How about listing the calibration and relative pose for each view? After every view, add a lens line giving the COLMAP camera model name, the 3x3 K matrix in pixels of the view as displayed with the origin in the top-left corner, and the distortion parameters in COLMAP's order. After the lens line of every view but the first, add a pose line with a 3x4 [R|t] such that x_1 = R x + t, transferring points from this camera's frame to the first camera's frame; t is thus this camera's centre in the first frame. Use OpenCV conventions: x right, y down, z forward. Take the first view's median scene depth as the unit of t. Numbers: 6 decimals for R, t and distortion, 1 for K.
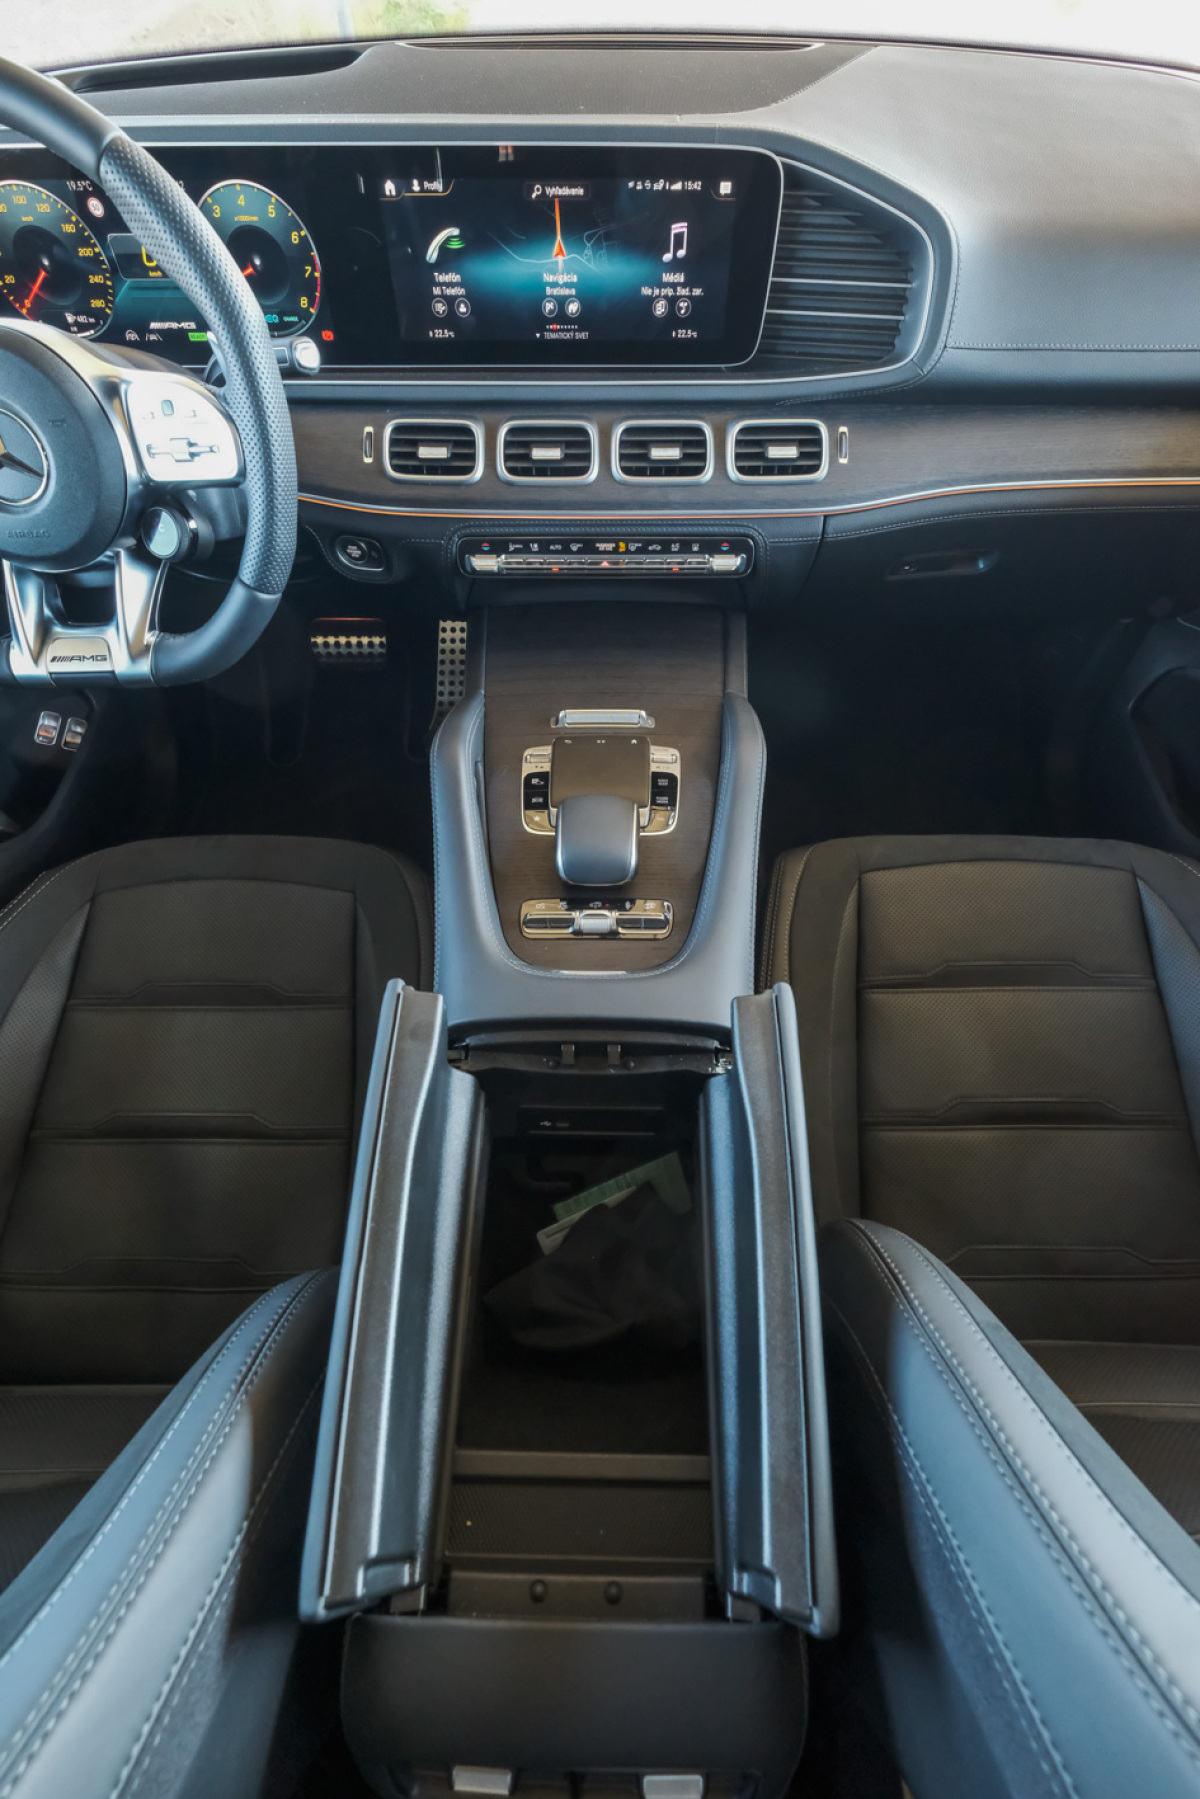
lens RADIAL K [[785.1, 0, 603.4], [0, 785.1, 915.9], [0, 0, 1]] dist [-0.009831, 0.003837]
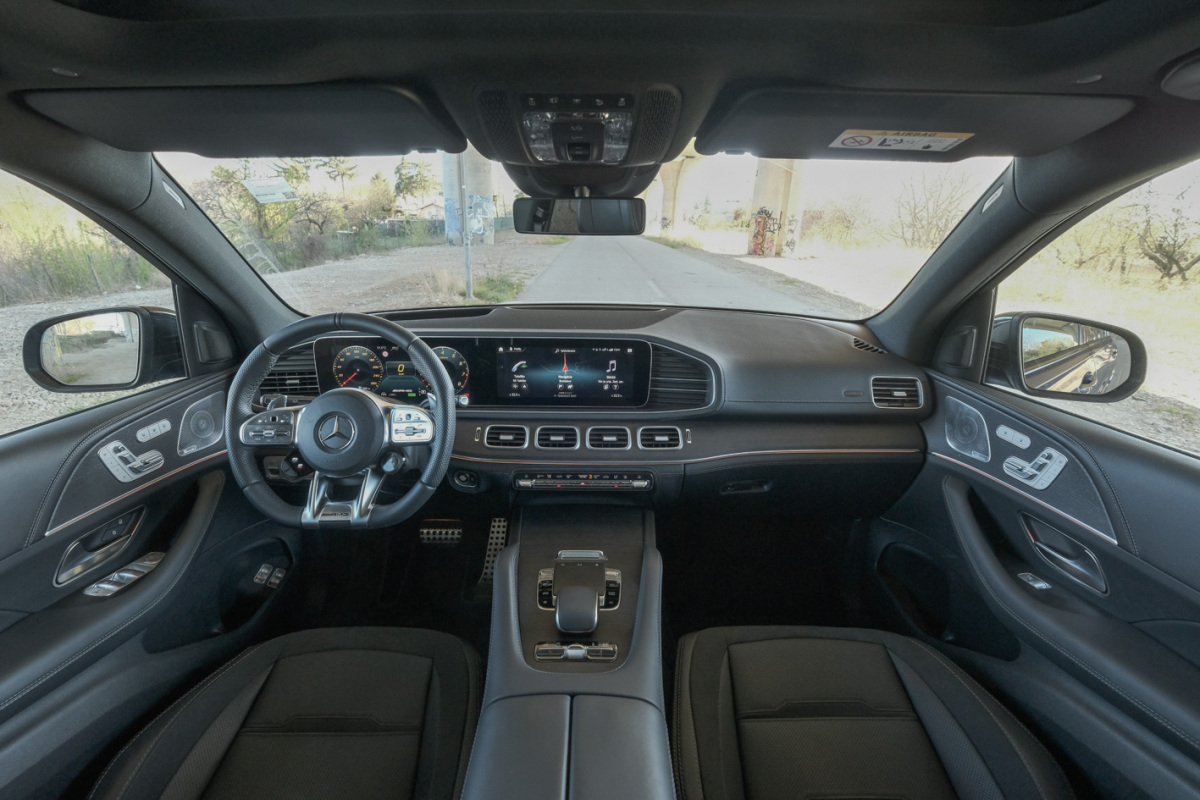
lens RADIAL K [[523.7, 0, 587.4], [0, 523.7, 401.0], [0, 0, 1]] dist [-0.009831, 0.003837]
pose [[0.999930, 0.008568, 0.008209, 0.001928], [-0.002047, 0.805981, -0.591938, 0.220069], [-0.011688, 0.591880, 0.805942, -0.284853]]
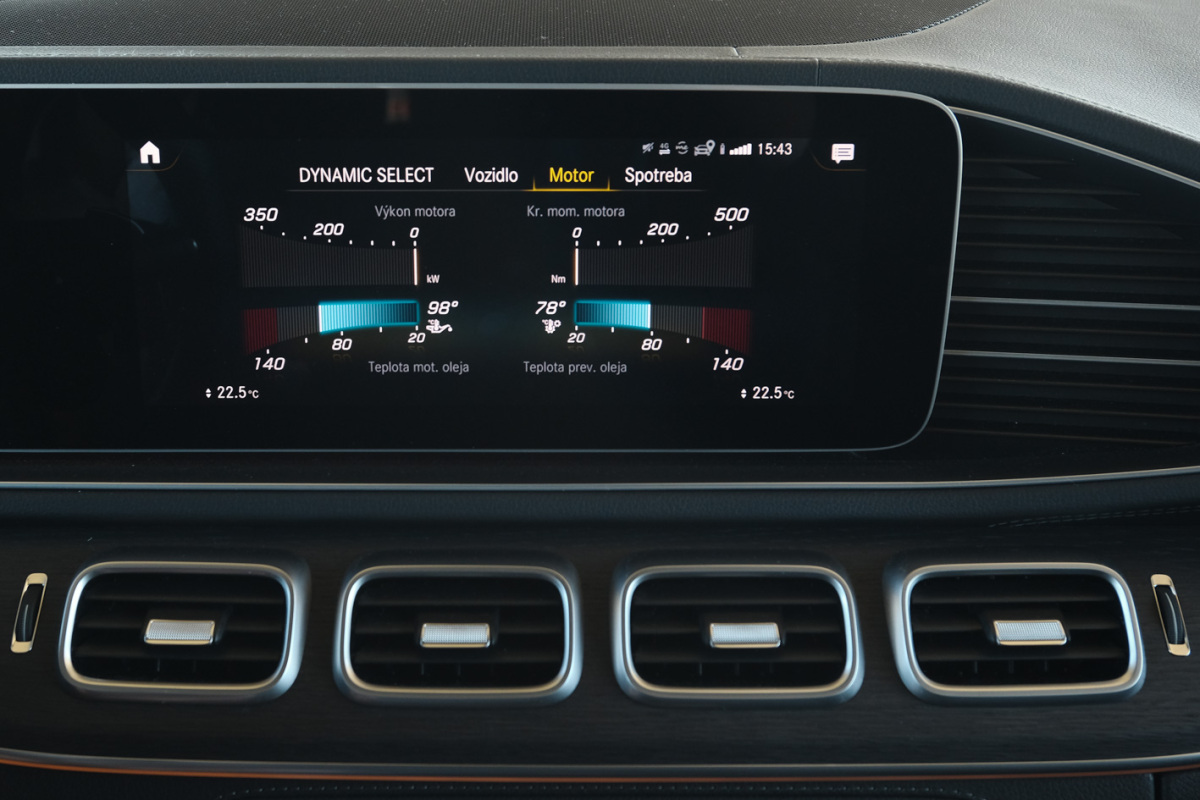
lens RADIAL K [[1531.3, 0, 541.8], [0, 1531.3, 402.8], [0, 0, 1]] dist [0.012519, 0.000000]
pose [[0.999999, -0.000922, 0.001074, -0.028772], [0.001362, 0.832673, -0.553763, -0.253997], [-0.000383, 0.553764, 0.832674, 0.269692]]
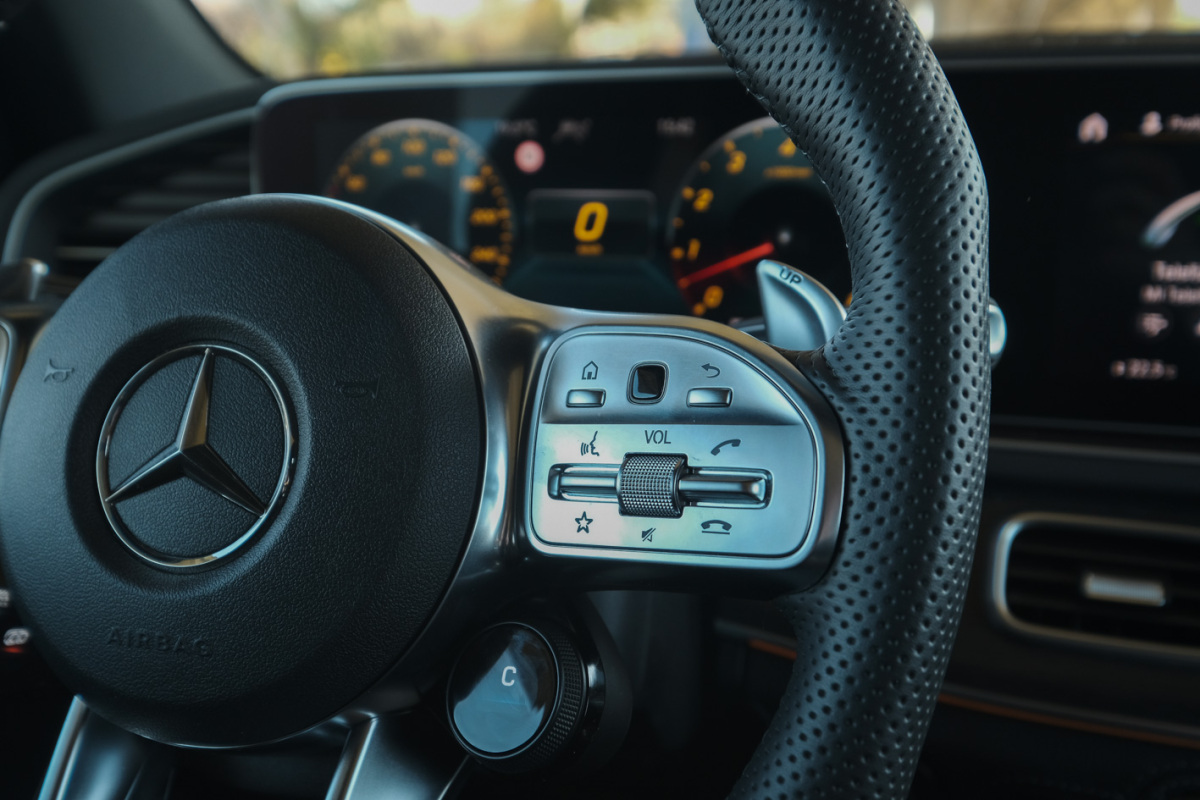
lens RADIAL K [[1243.9, 0, 575.0], [0, 1243.9, 406.0], [0, 0, 1]] dist [0.010638, 0.000000]
pose [[0.946726, 0.066595, -0.315080, -0.299393], [-0.253351, 0.758003, -0.601037, -0.214471], [0.198806, 0.648843, 0.734493, 0.426599]]
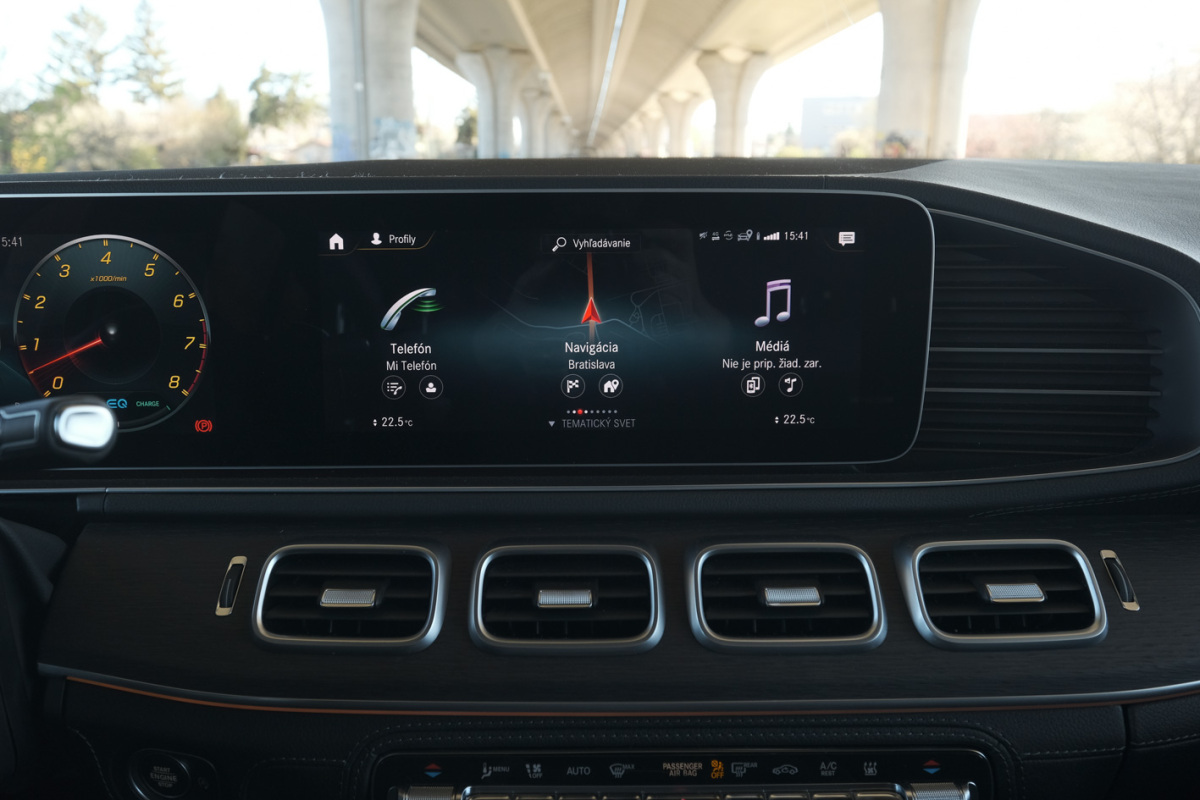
lens RADIAL K [[951.9, 0, 586.7], [0, 951.9, 391.3], [0, 0, 1]] dist [0.004513, -0.012201]
pose [[0.999954, -0.006723, 0.006903, -0.063469], [0.009611, 0.747655, -0.664018, -0.279651], [-0.000697, 0.664053, 0.747685, 0.445152]]
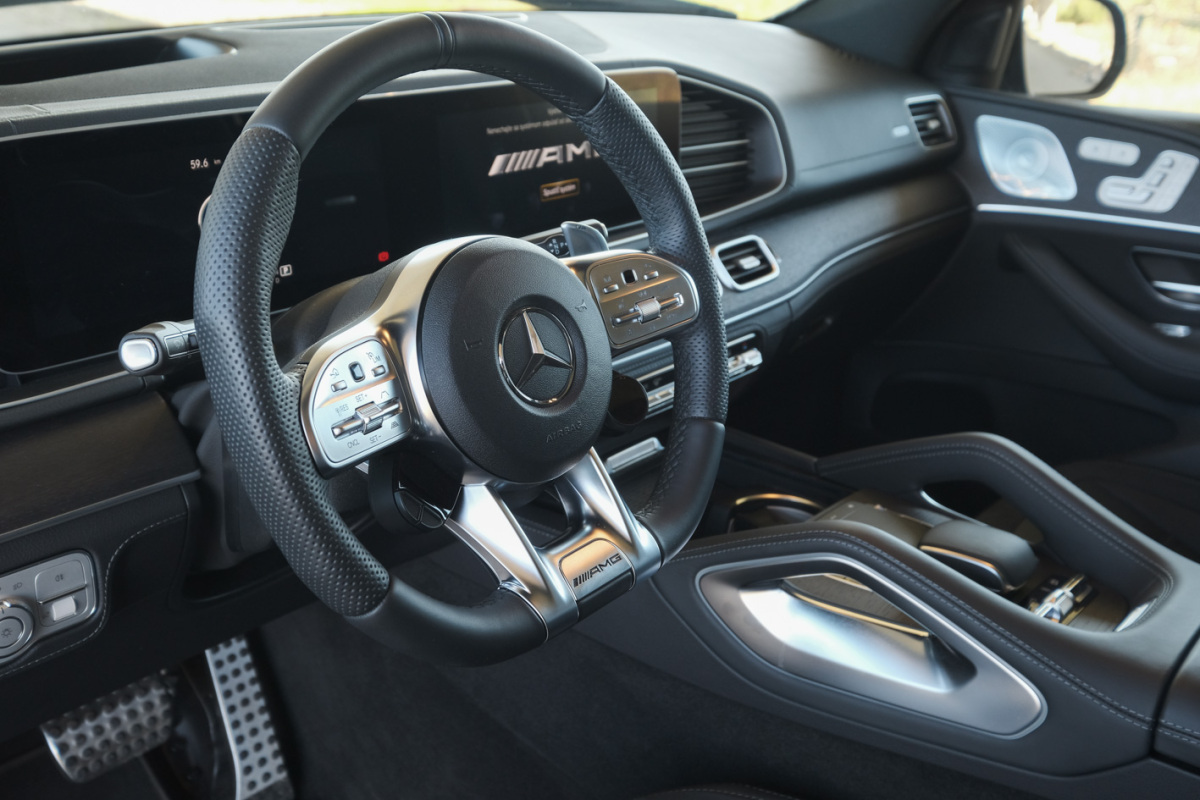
lens RADIAL K [[1243.9, 0, 598.6], [0, 1243.9, 397.3], [0, 0, 1]] dist [0.010638, 0.000000]
pose [[0.641346, -0.259519, 0.722028, -1.297899], [0.594171, 0.763382, -0.253394, -0.121104], [-0.485423, 0.591522, 0.643791, 0.064332]]
